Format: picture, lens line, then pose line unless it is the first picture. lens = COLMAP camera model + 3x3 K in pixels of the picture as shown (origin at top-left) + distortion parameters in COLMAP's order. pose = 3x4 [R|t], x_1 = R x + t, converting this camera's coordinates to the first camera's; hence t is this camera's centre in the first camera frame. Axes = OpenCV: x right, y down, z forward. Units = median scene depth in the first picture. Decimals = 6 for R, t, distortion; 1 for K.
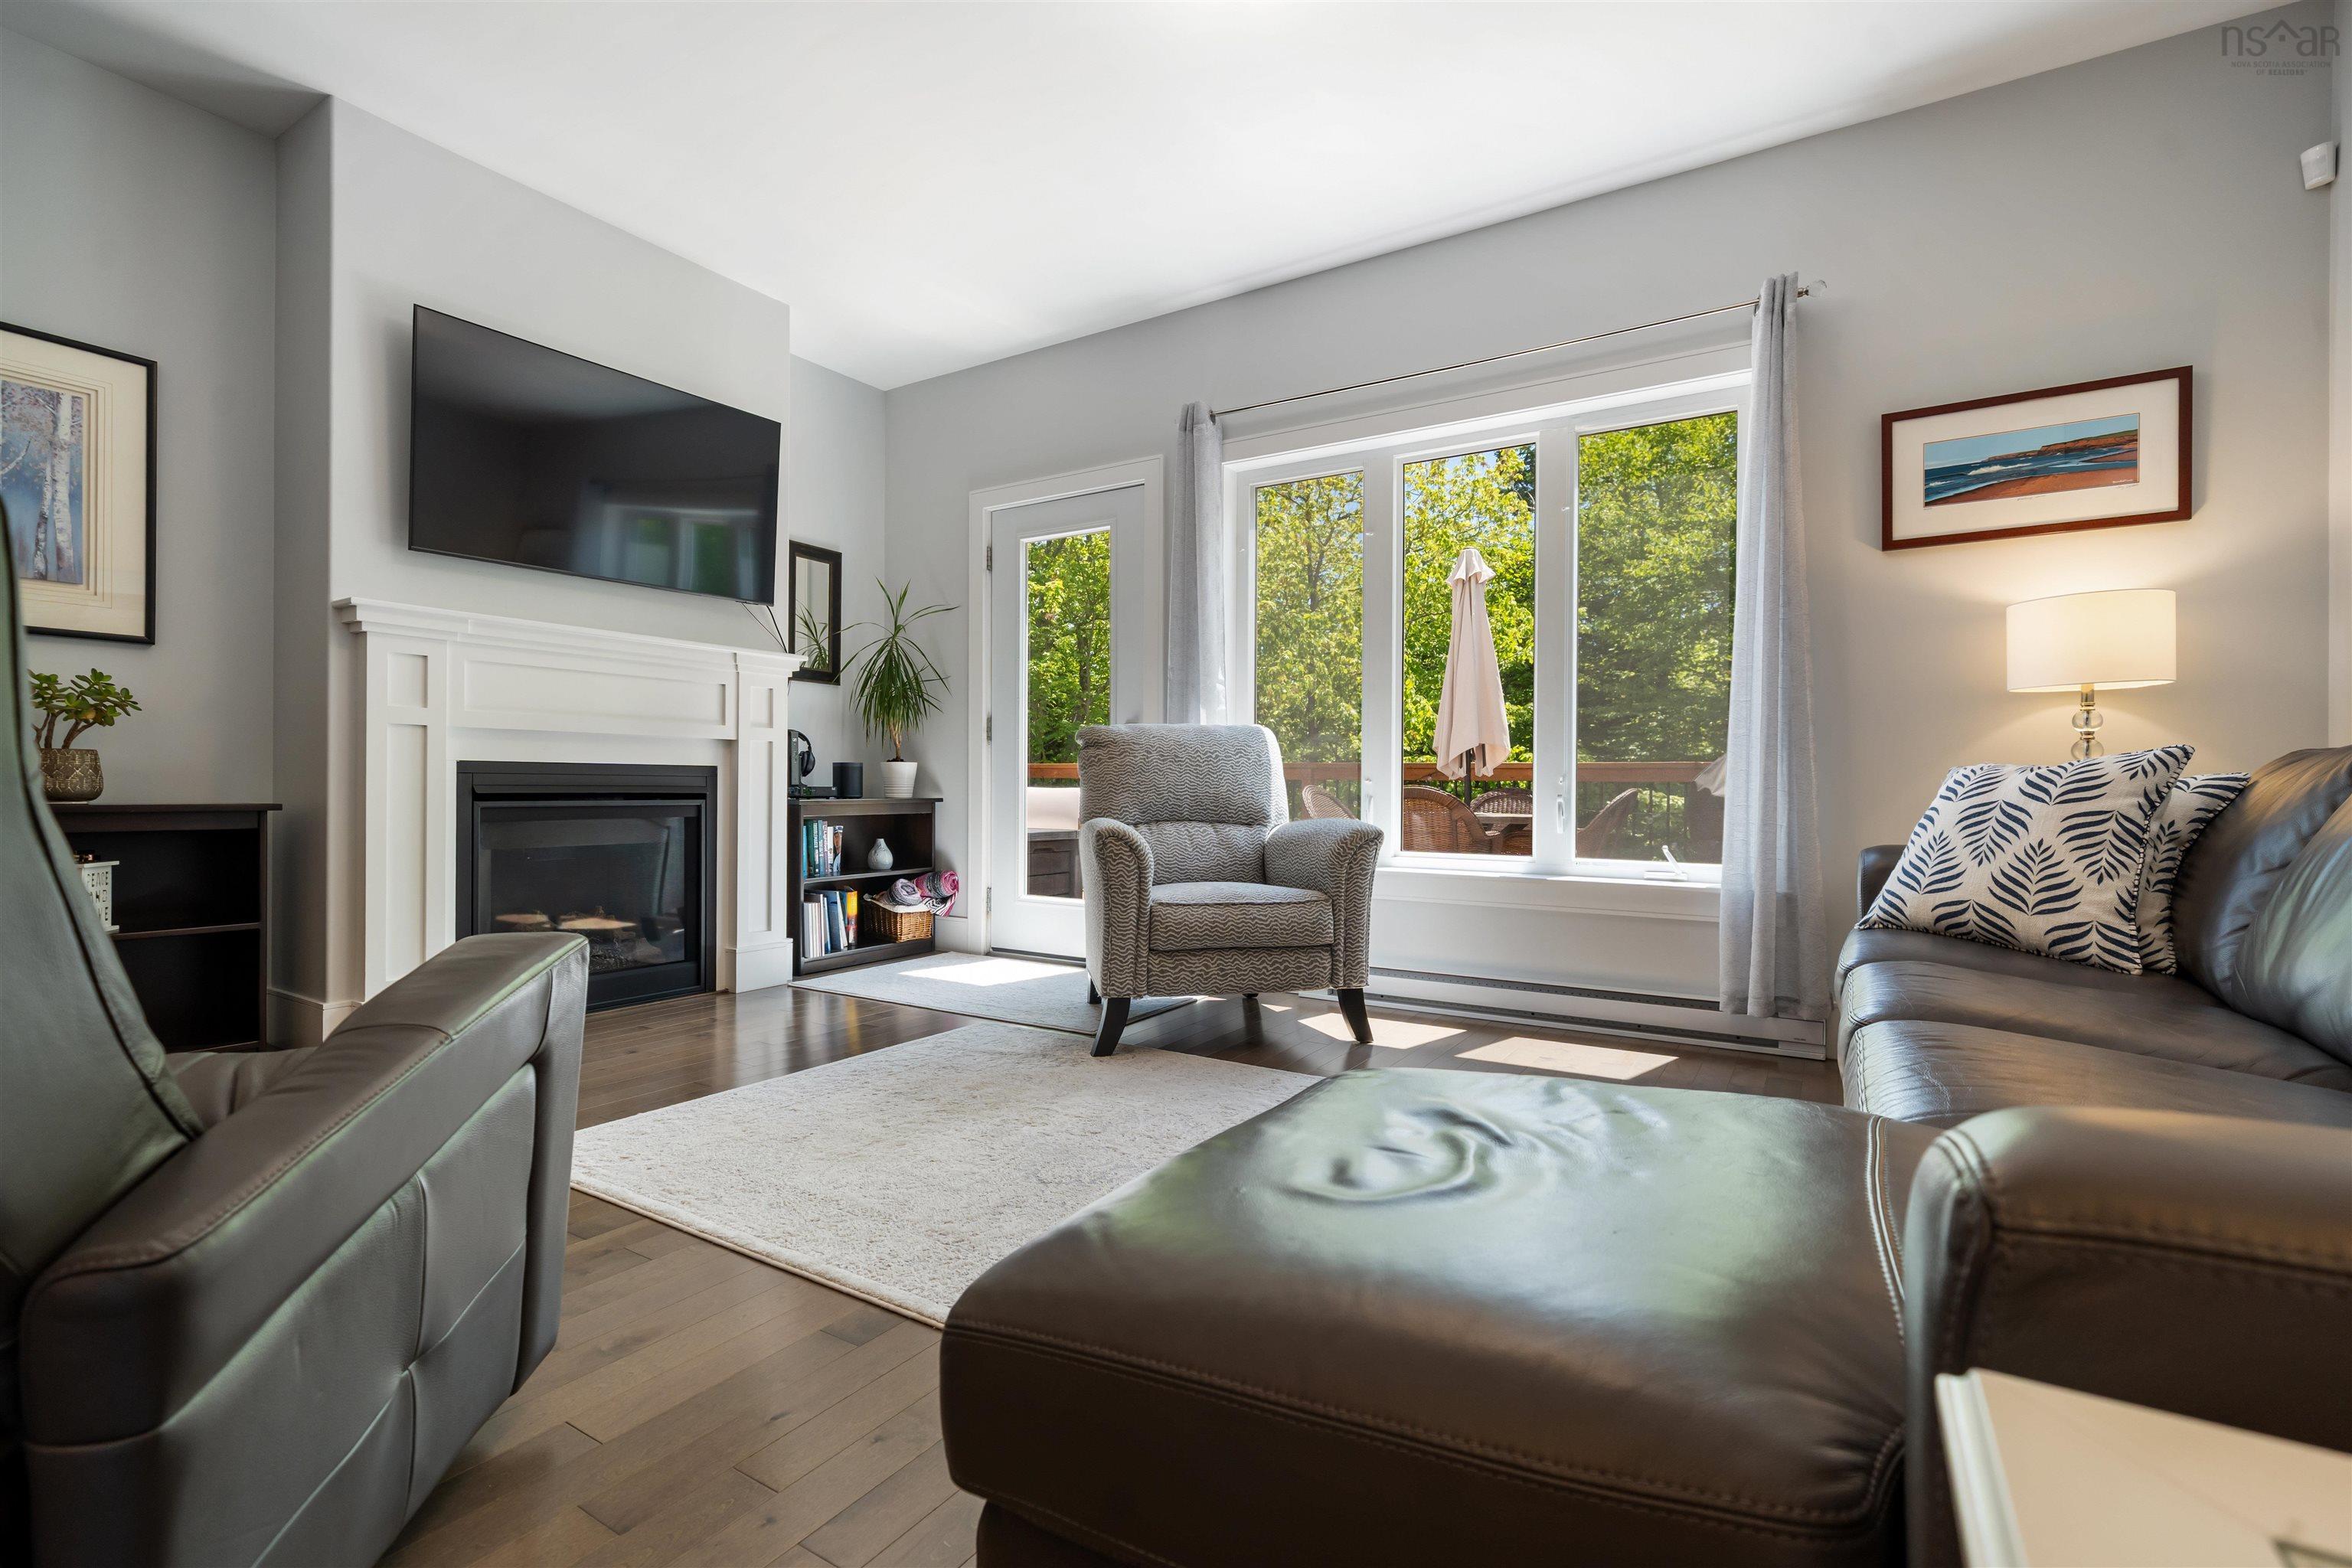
lens RADIAL K [[1055.7, 0, 1176.0], [0, 1055.7, 784.0], [0, 0, 1]] dist [0.001369, 0.000901]
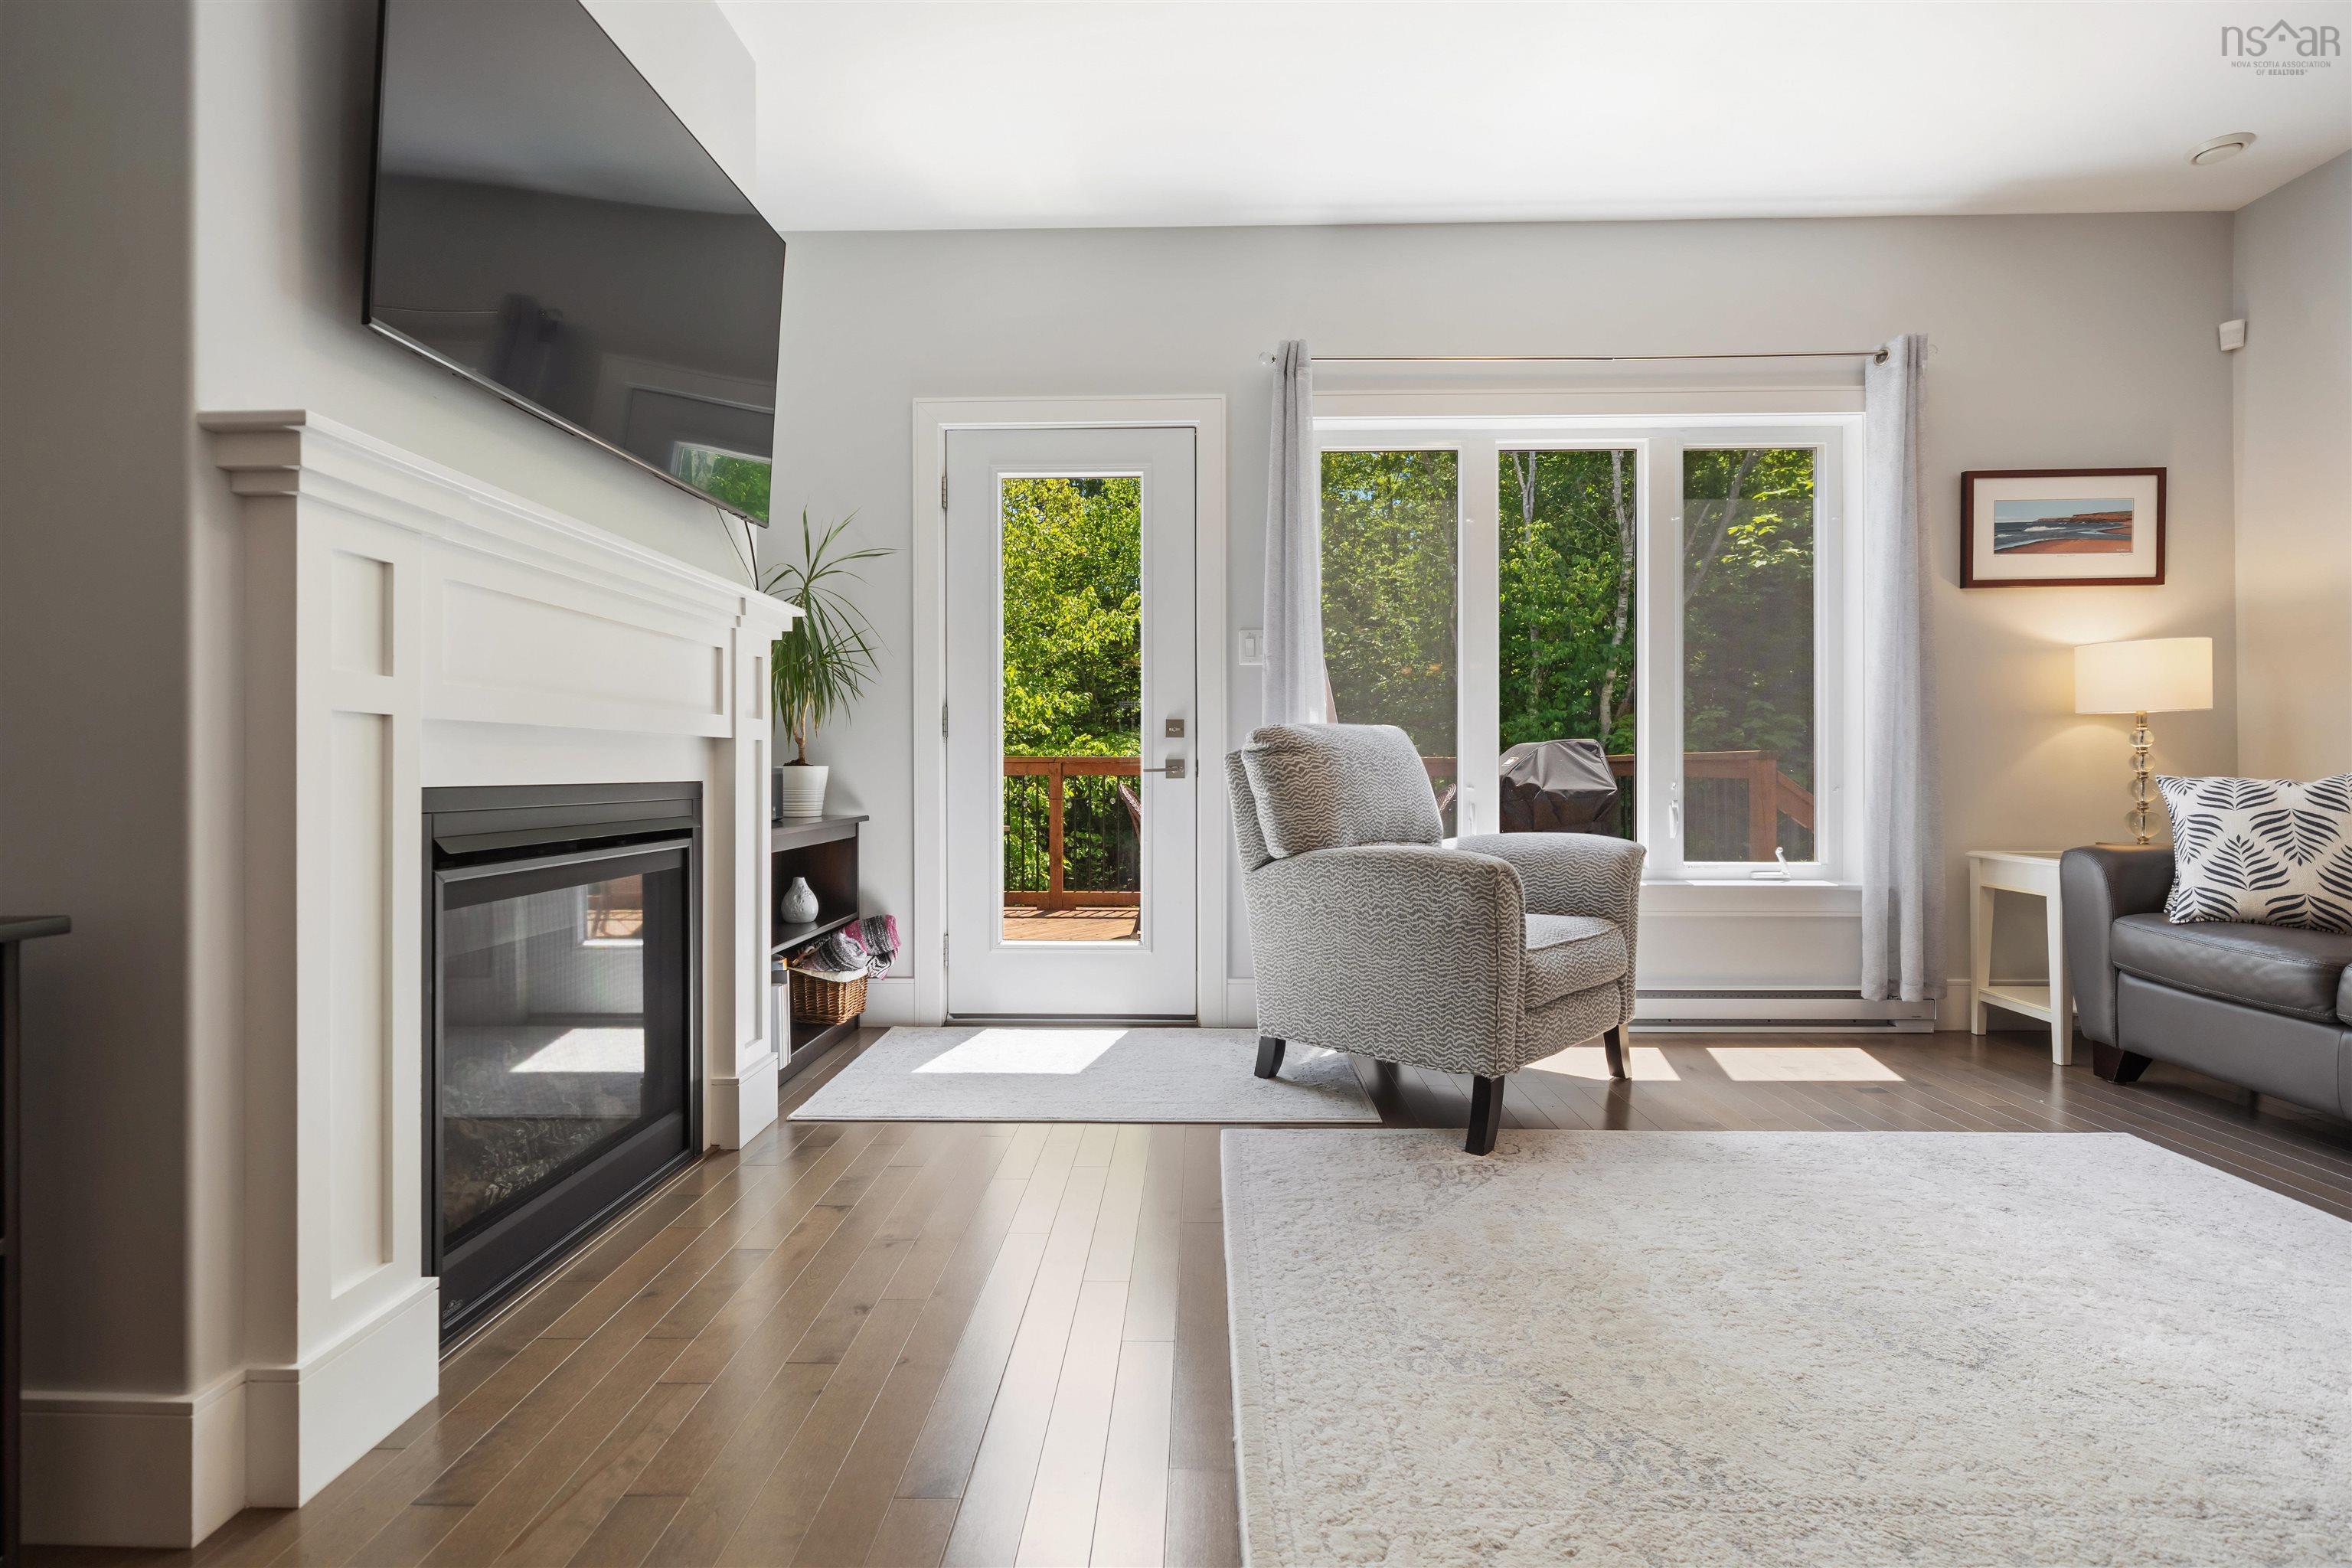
lens RADIAL K [[1052.7, 0, 1167.6], [0, 1052.7, 763.1], [0, 0, 1]] dist [0.001761, 0.000393]
pose [[0.858896, -0.005799, 0.512117, -0.681234], [0.007516, 0.999971, -0.001282, -0.033021], [-0.512094, 0.004950, 0.858915, 0.453234]]
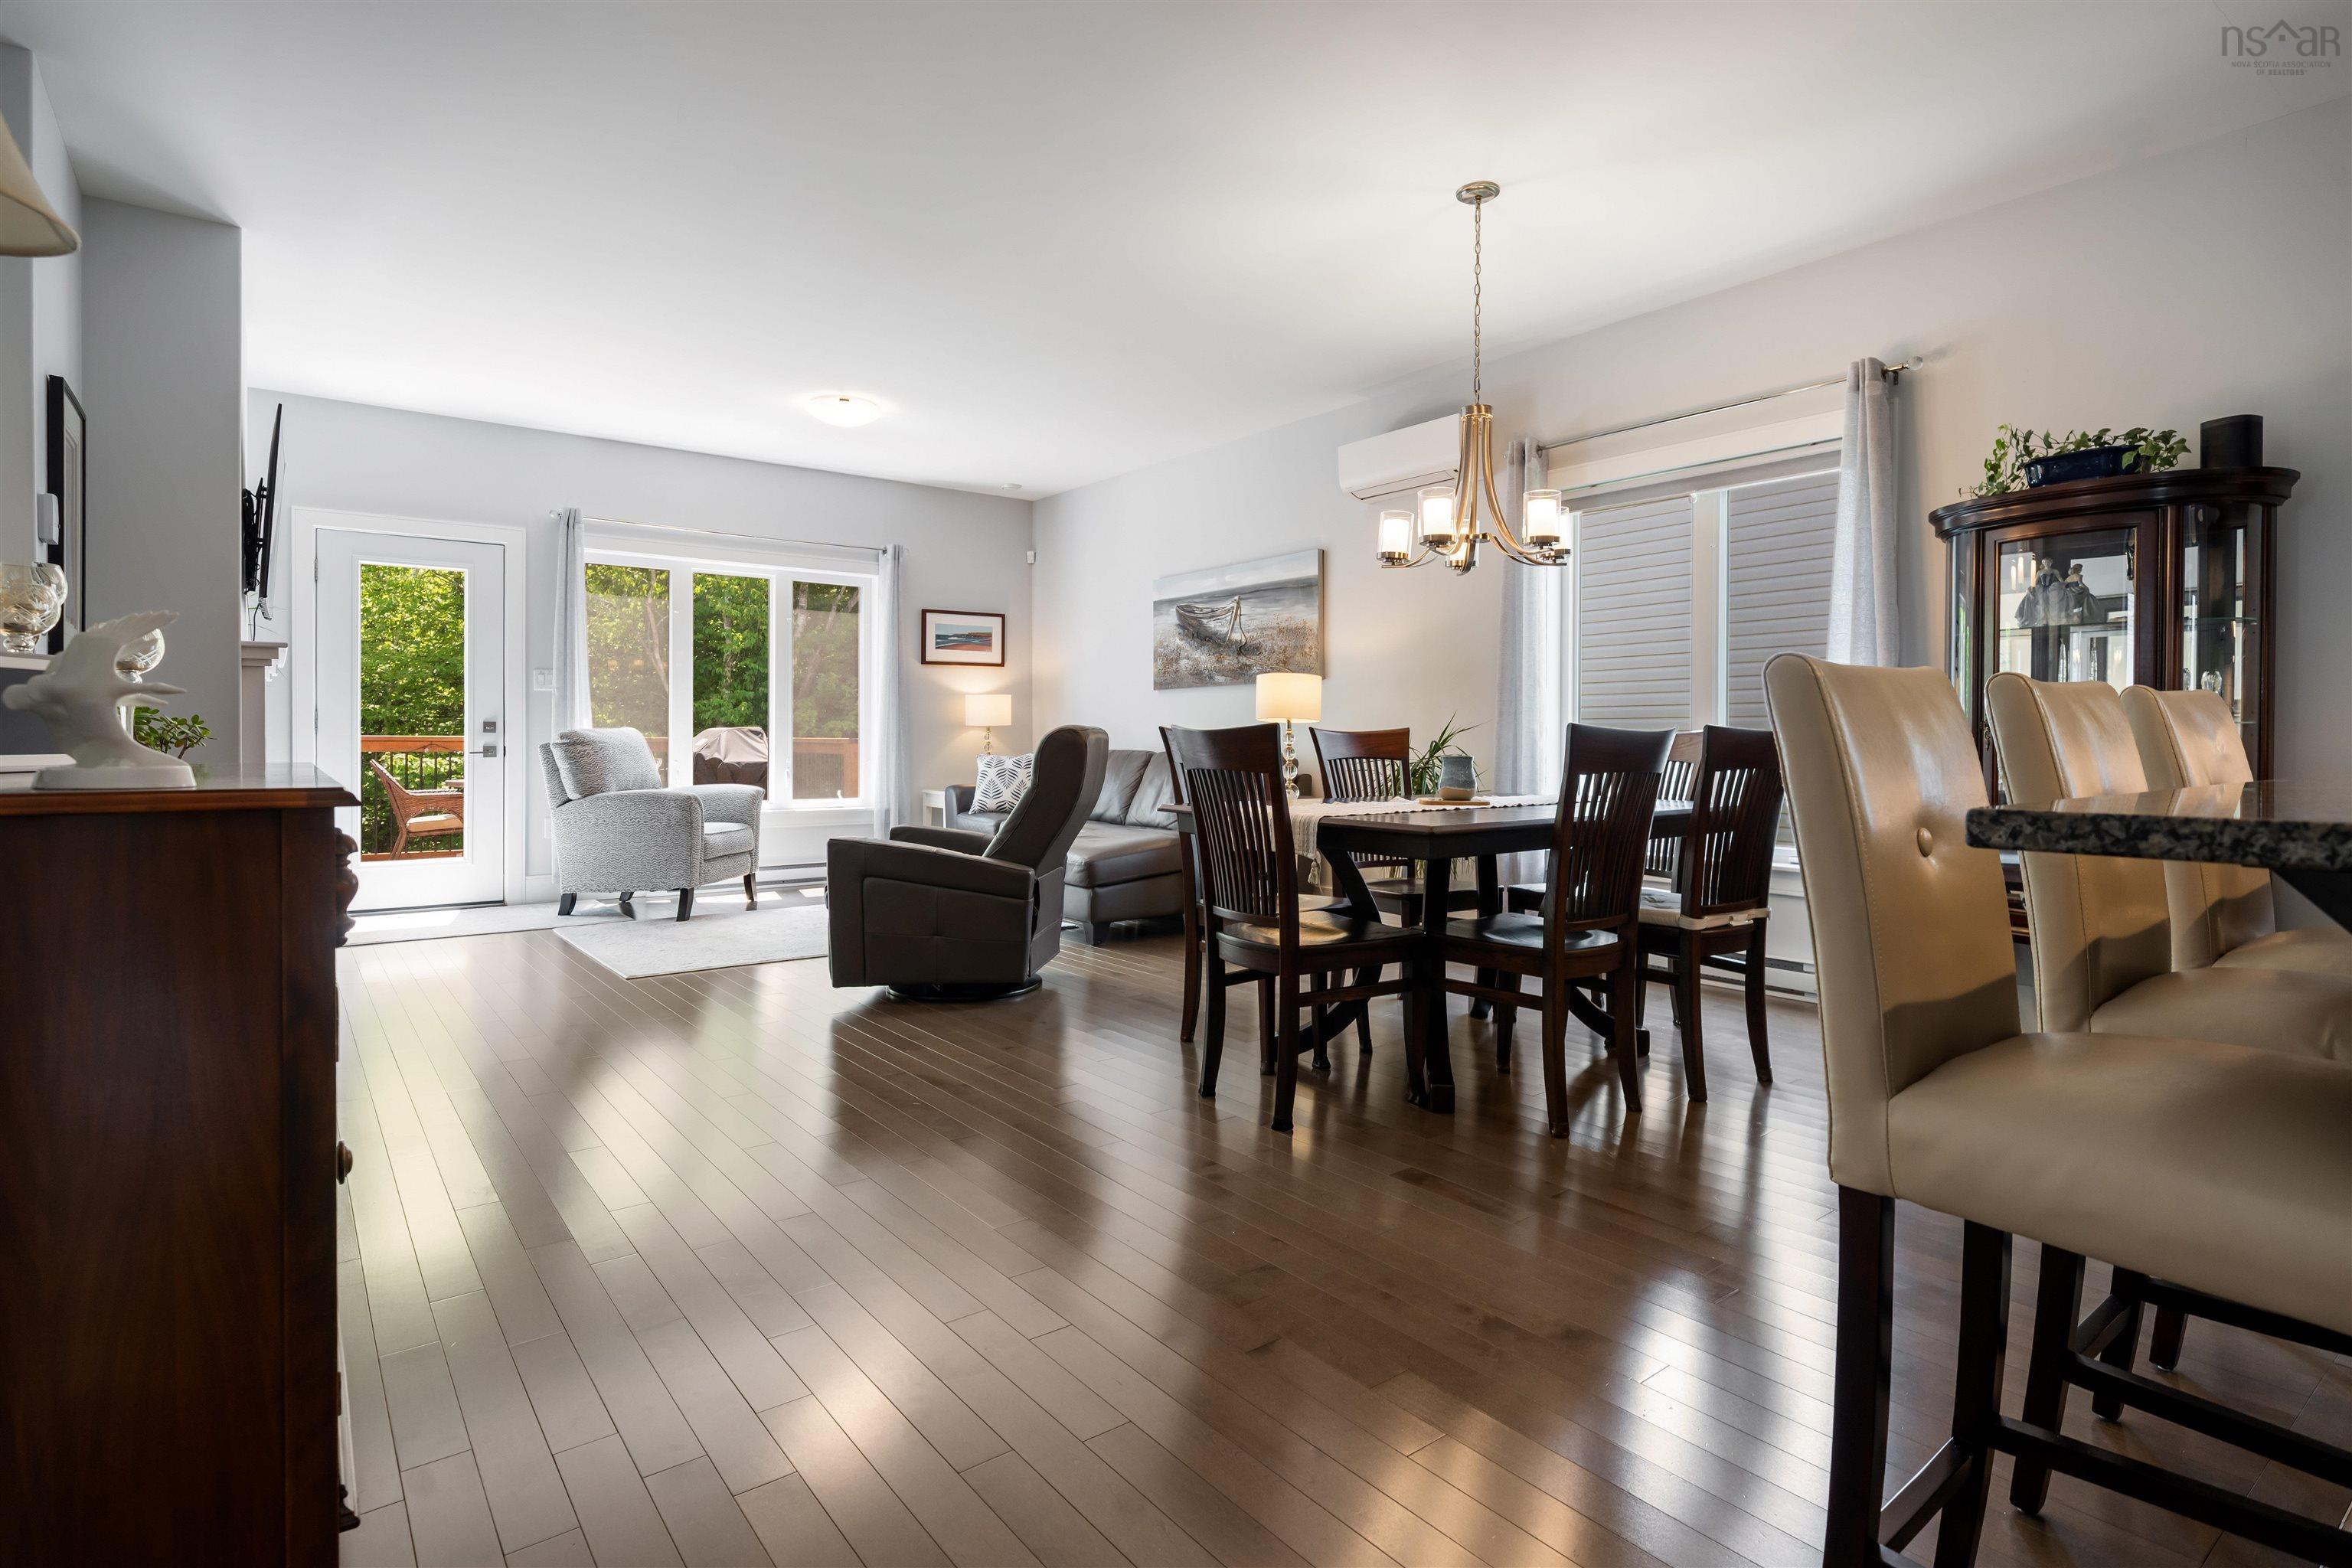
lens RADIAL K [[1191.0, 0, 1177.4], [0, 1191.0, 745.6], [0, 0, 1]] dist [0.003993, 0.000004]
pose [[0.336134, -0.011831, 0.941740, -1.719111], [-0.002516, 0.999906, 0.013460, -0.072026], [-0.941811, -0.006894, 0.336073, -0.475773]]
